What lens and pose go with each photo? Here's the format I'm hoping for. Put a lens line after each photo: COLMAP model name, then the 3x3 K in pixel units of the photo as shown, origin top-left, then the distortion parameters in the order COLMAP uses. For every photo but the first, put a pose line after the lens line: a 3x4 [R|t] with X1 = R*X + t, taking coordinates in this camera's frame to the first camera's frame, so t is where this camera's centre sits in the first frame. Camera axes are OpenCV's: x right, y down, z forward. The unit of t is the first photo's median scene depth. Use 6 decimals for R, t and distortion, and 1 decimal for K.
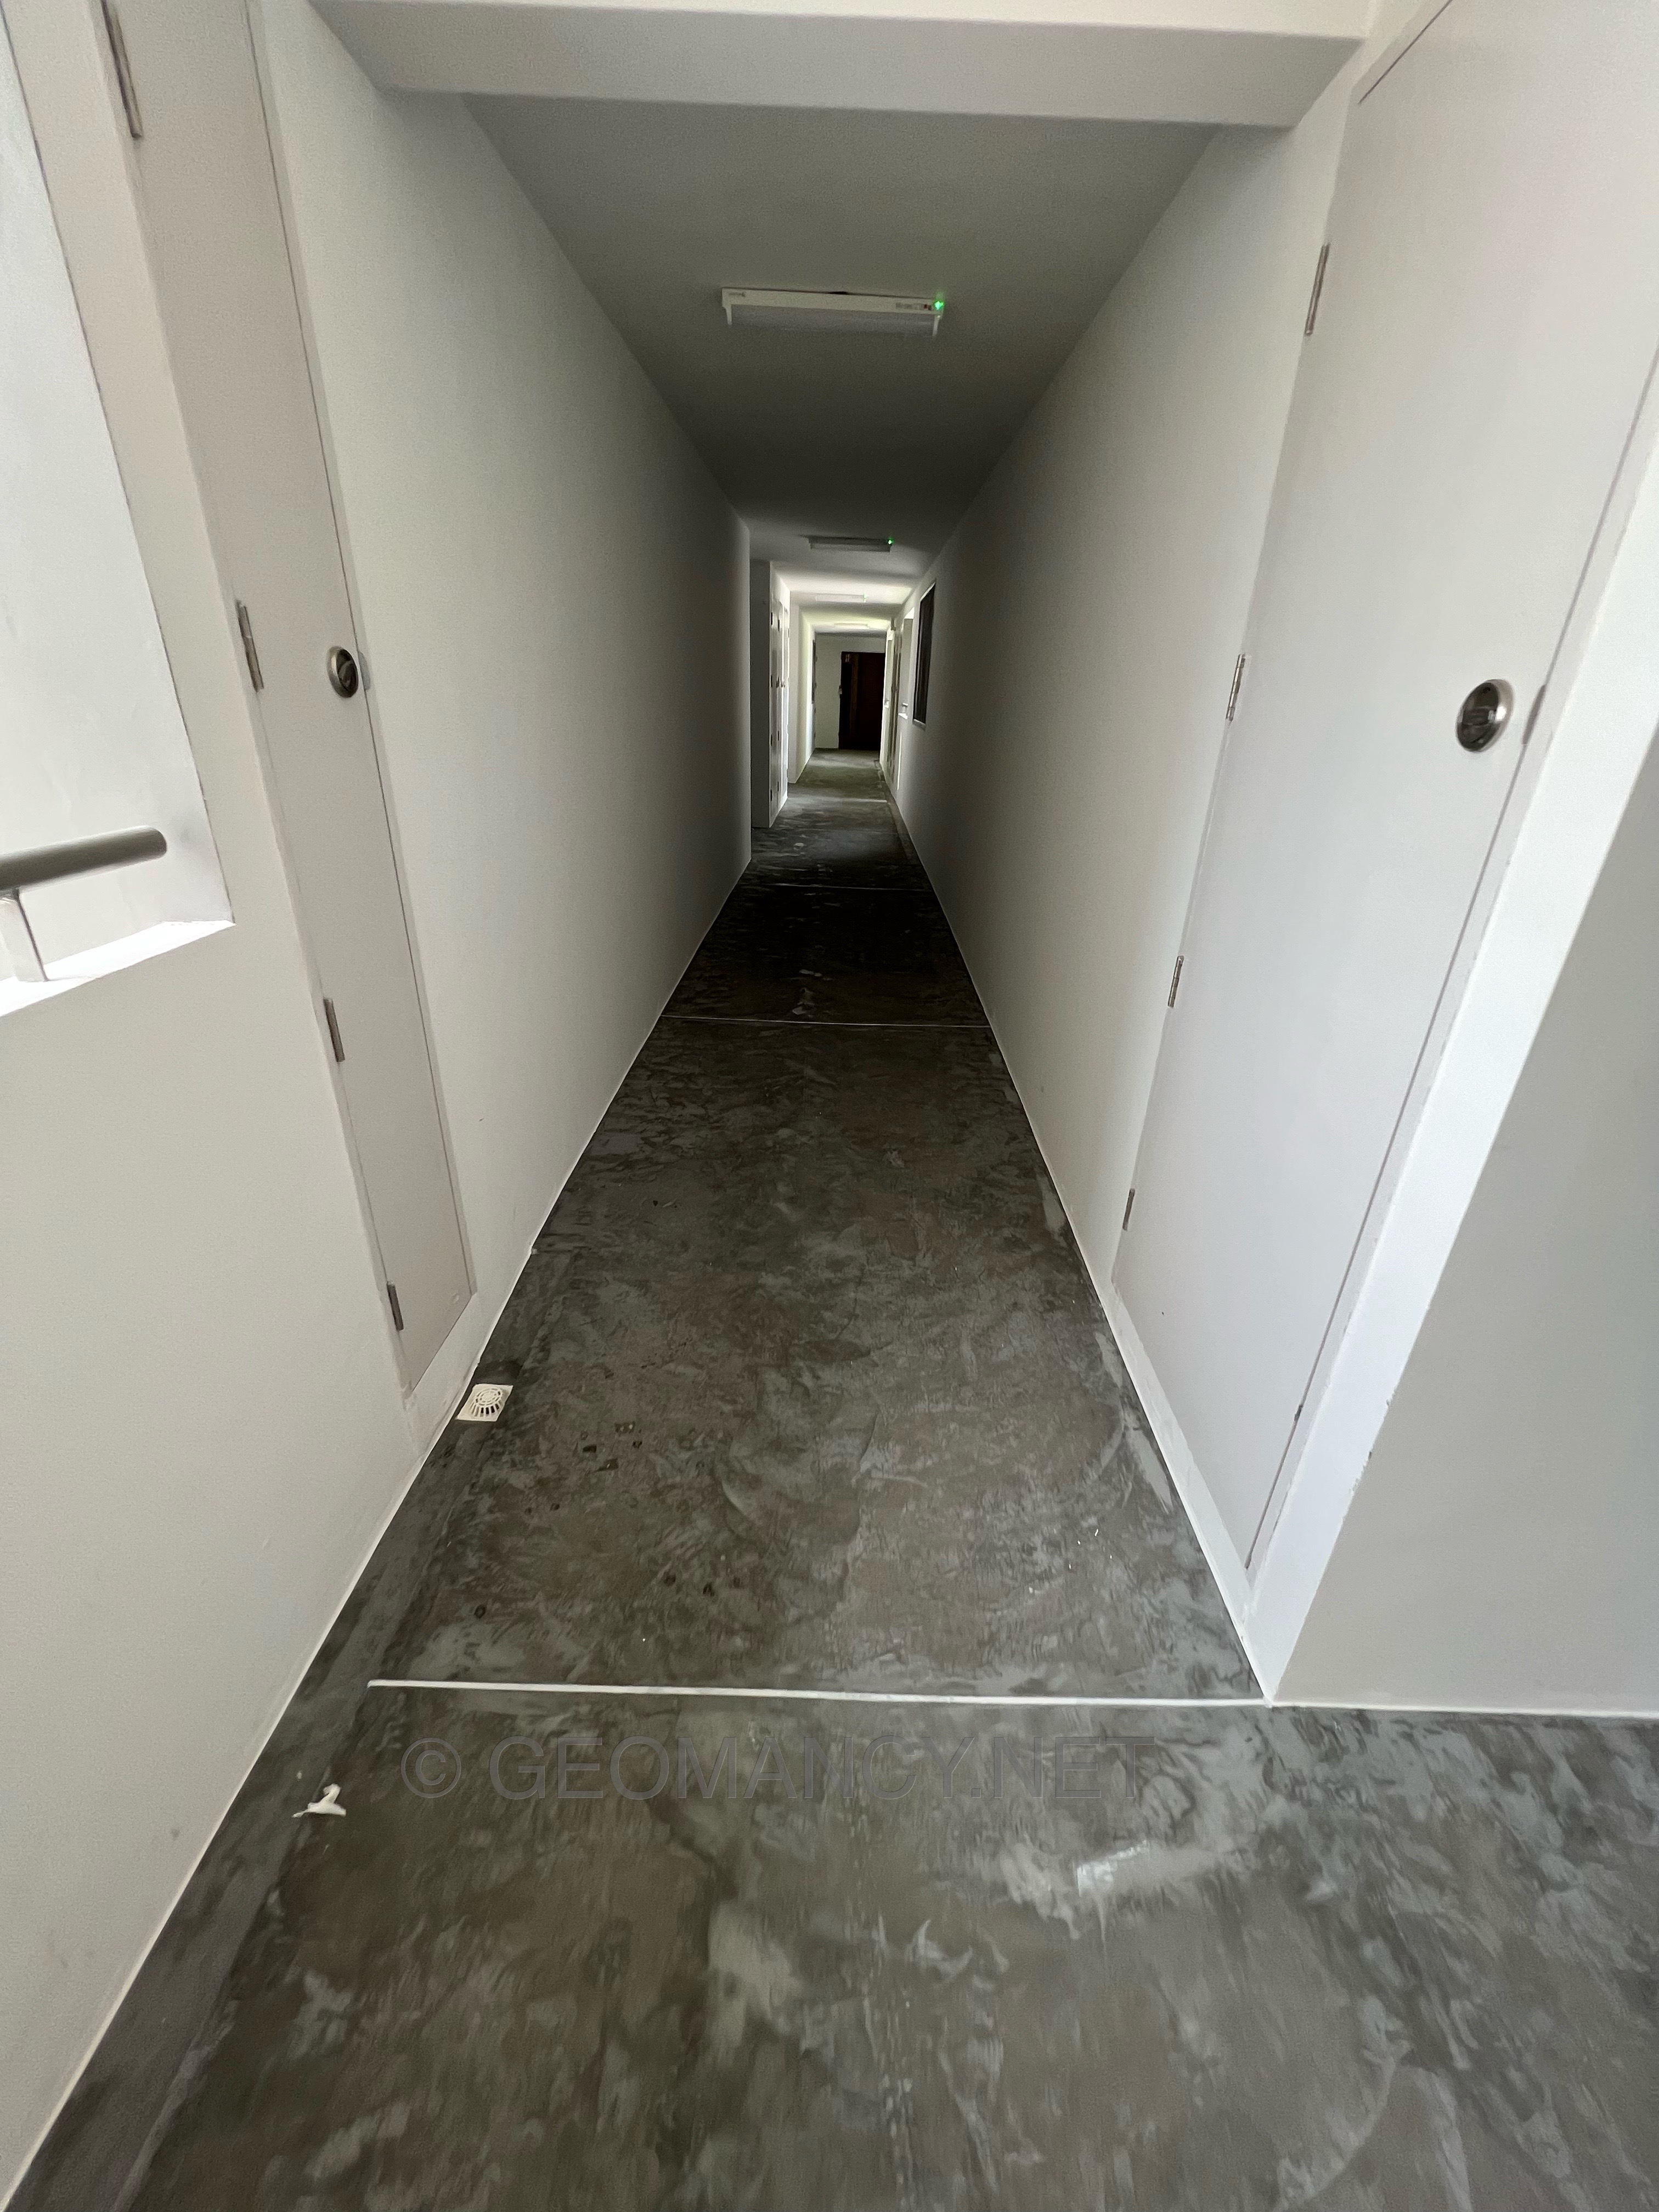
lens RADIAL K [[891.3, 0, 815.4], [0, 891.3, 1106.0], [0, 0, 1]] dist [0.001293, 0.000390]
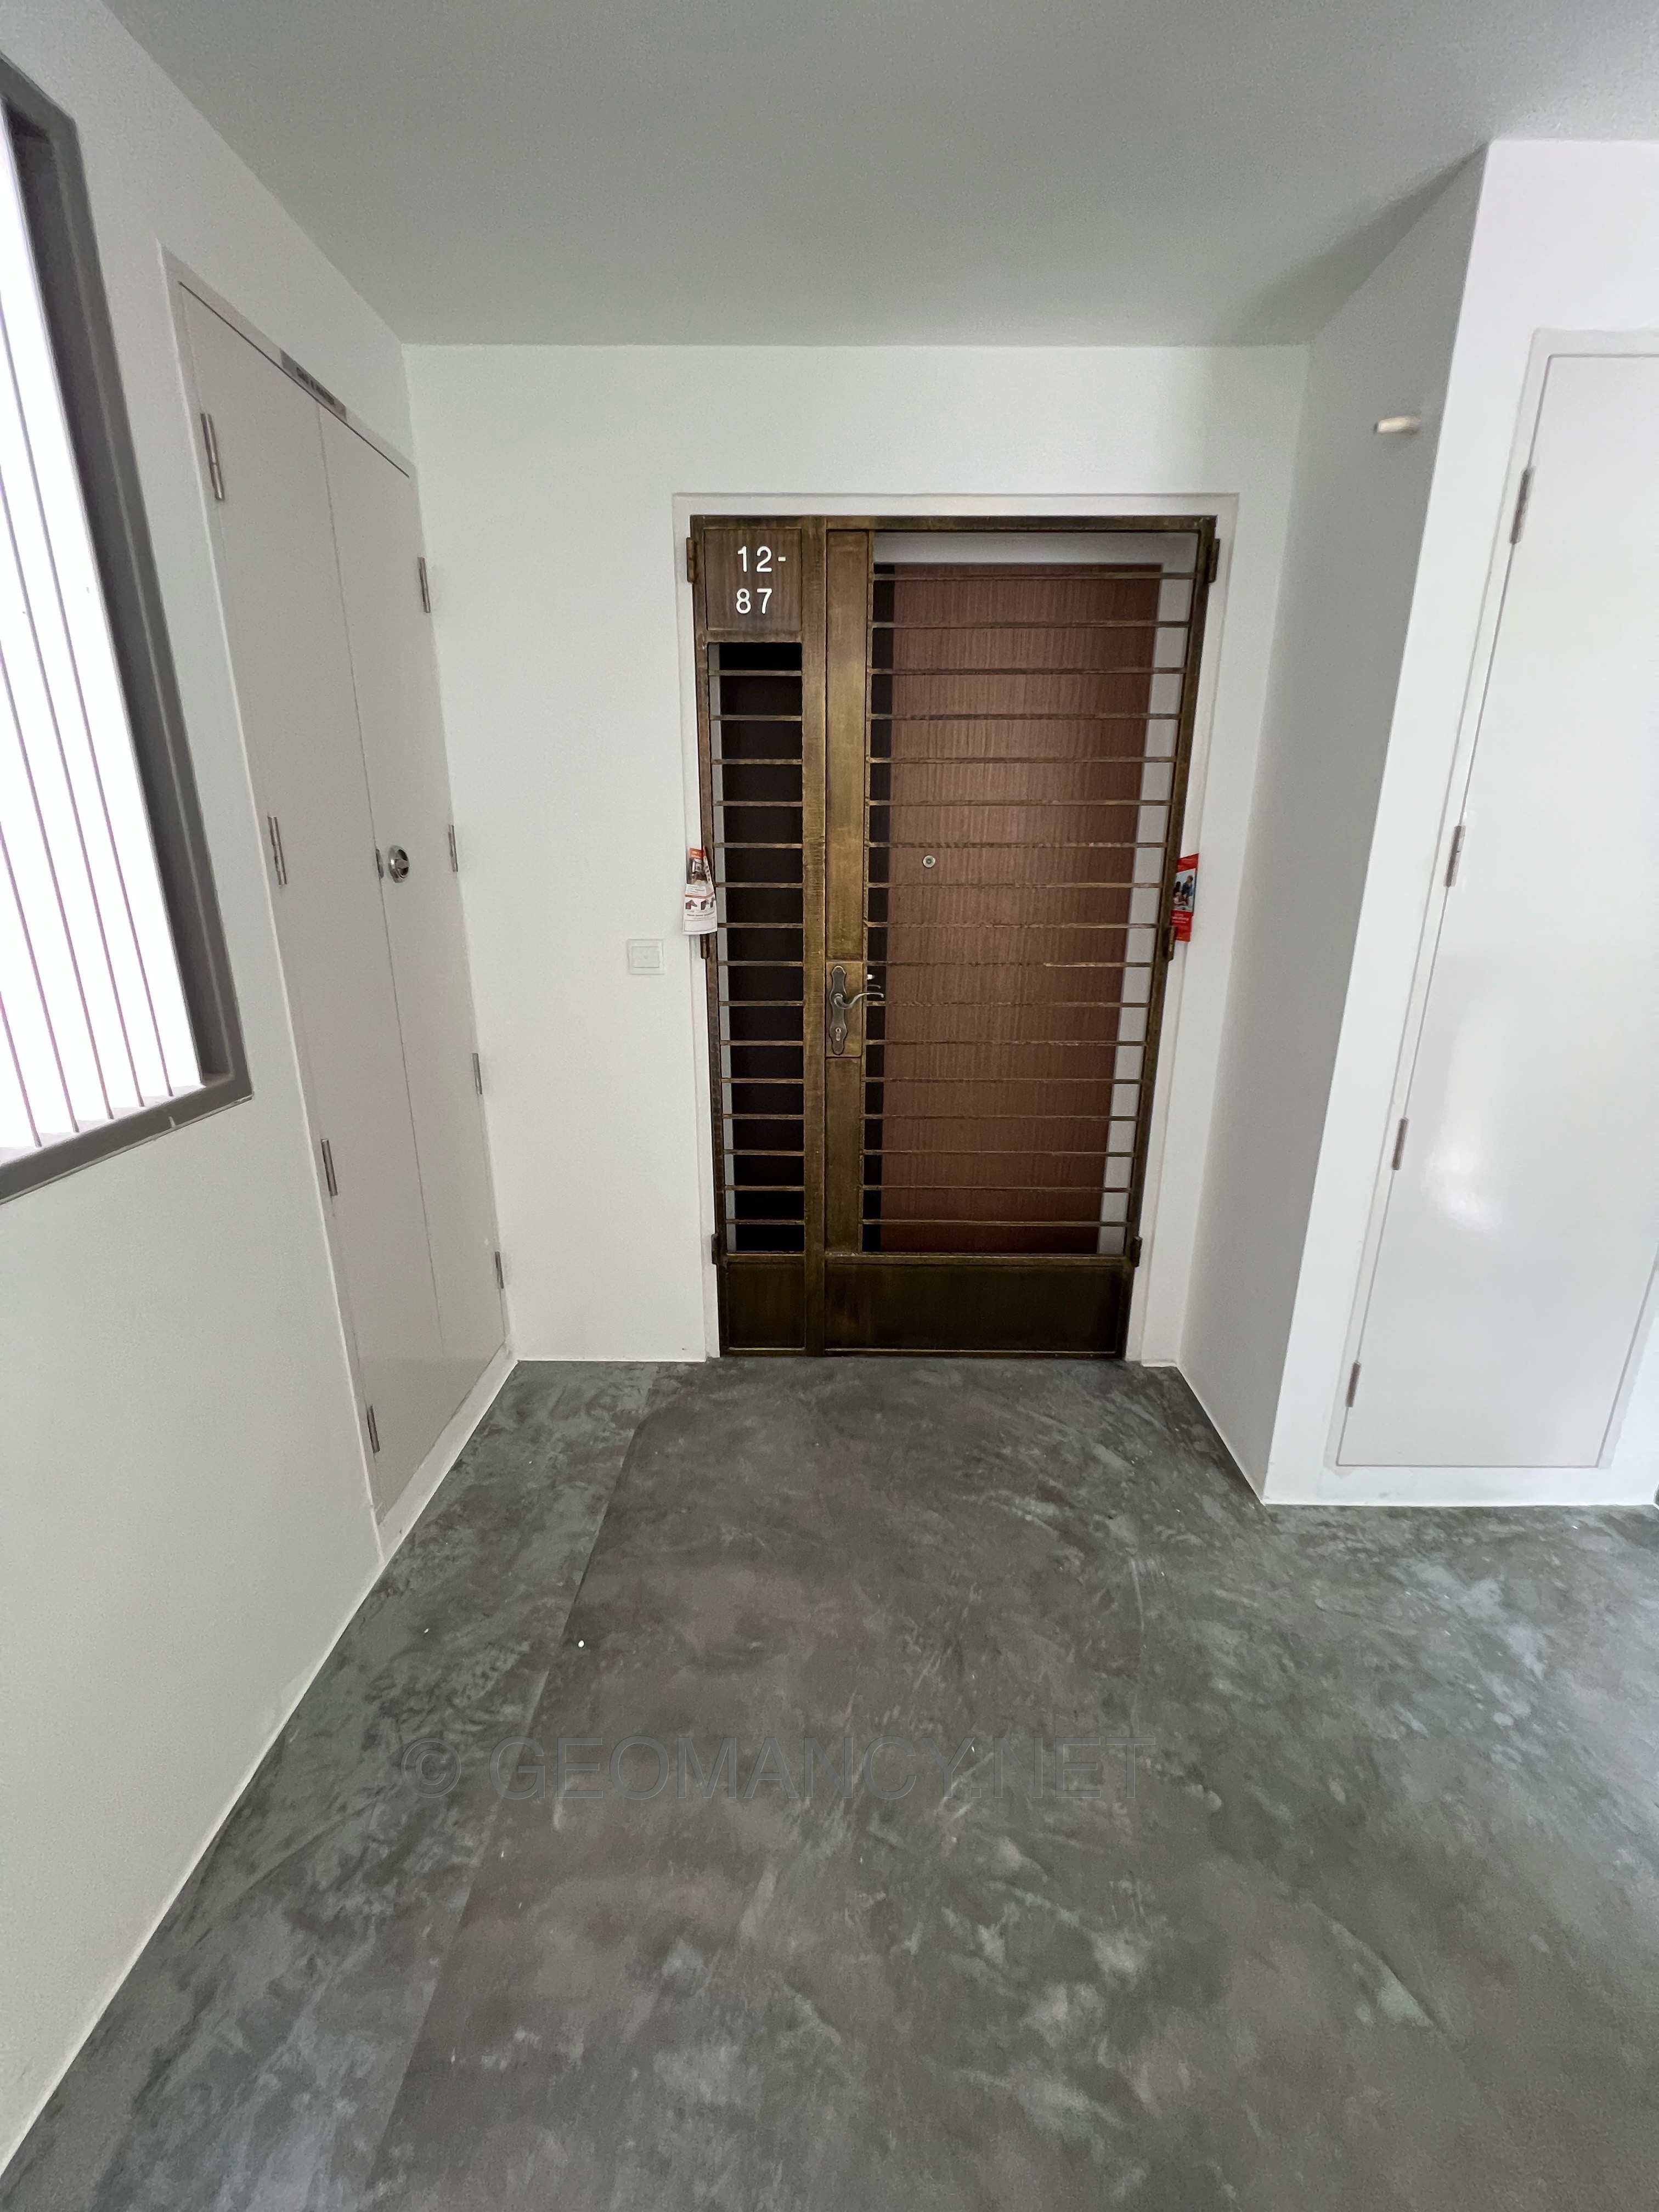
lens RADIAL K [[891.3, 0, 841.9], [0, 891.3, 1105.7], [0, 0, 1]] dist [0.001293, 0.000390]
pose [[0.999353, -0.022724, 0.027893, 0.066246], [0.026712, 0.987997, -0.152147, -0.689082], [-0.024101, 0.152794, 0.987964, 1.458502]]
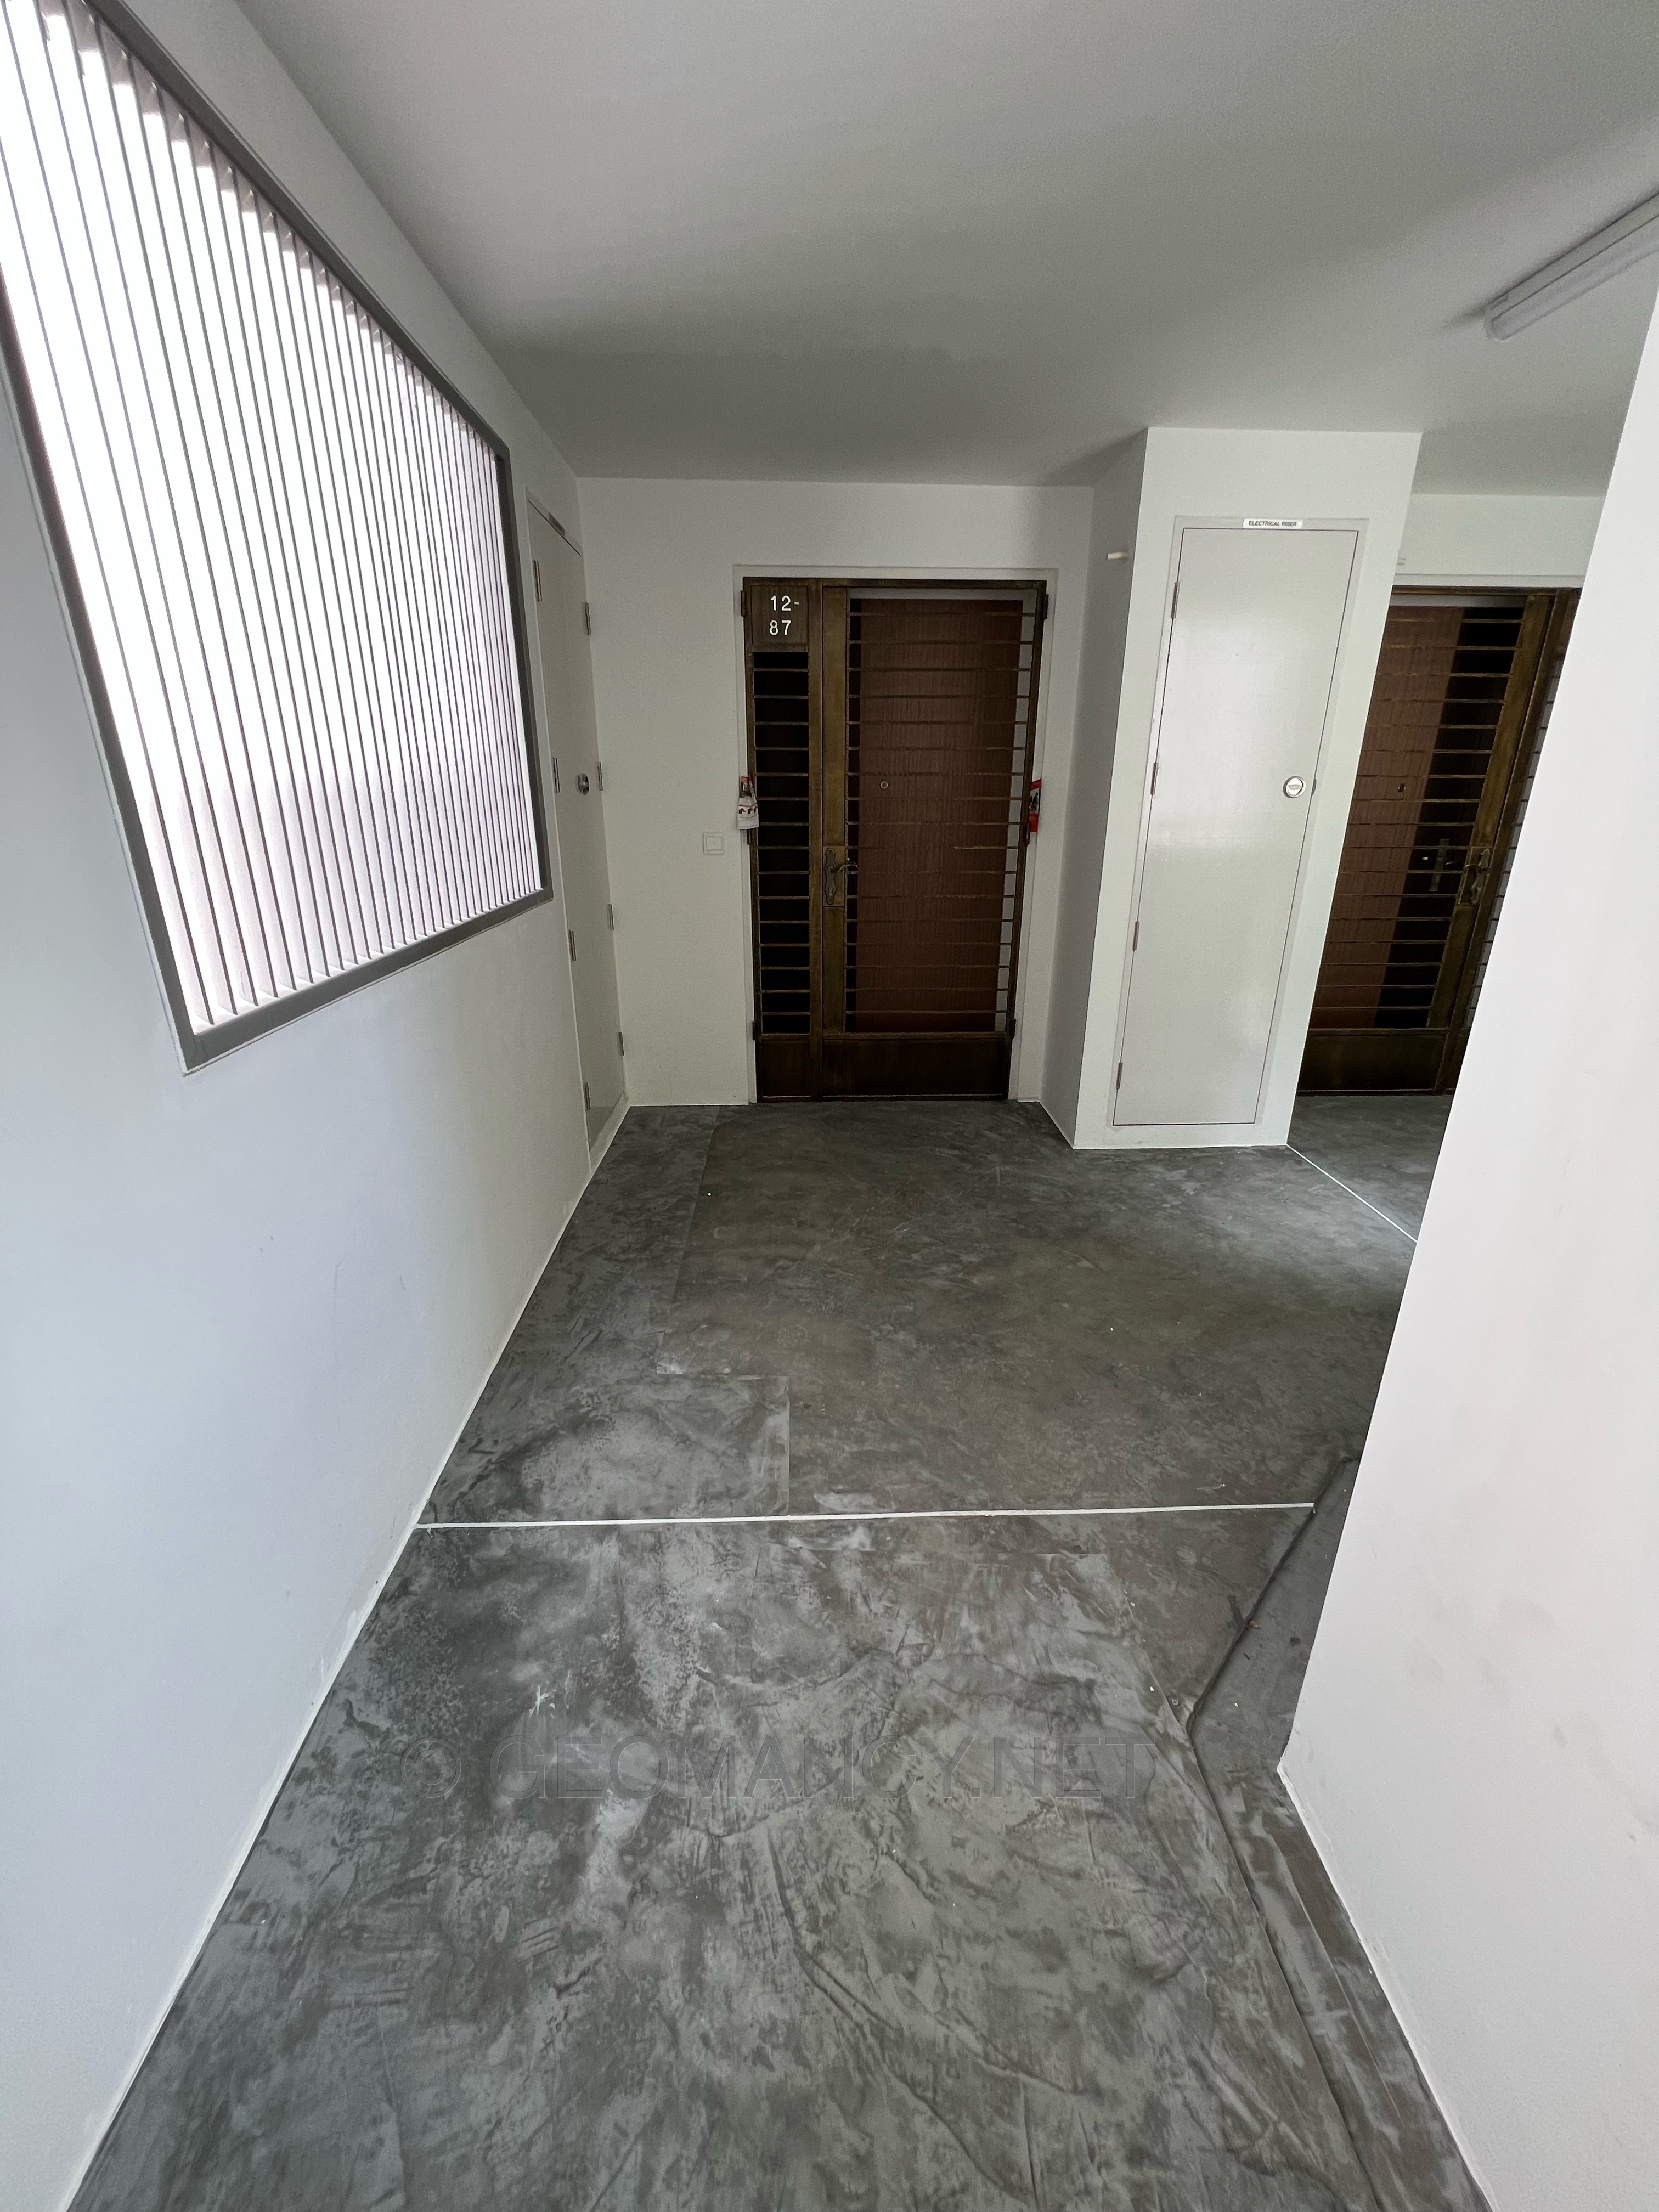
lens RADIAL K [[891.3, 0, 838.3], [0, 891.3, 1104.1], [0, 0, 1]] dist [0.001293, 0.000390]
pose [[0.996745, -0.041129, 0.069335, 0.050584], [0.047285, 0.994854, -0.089609, -0.635549], [-0.065292, 0.092595, 0.993561, 1.349531]]
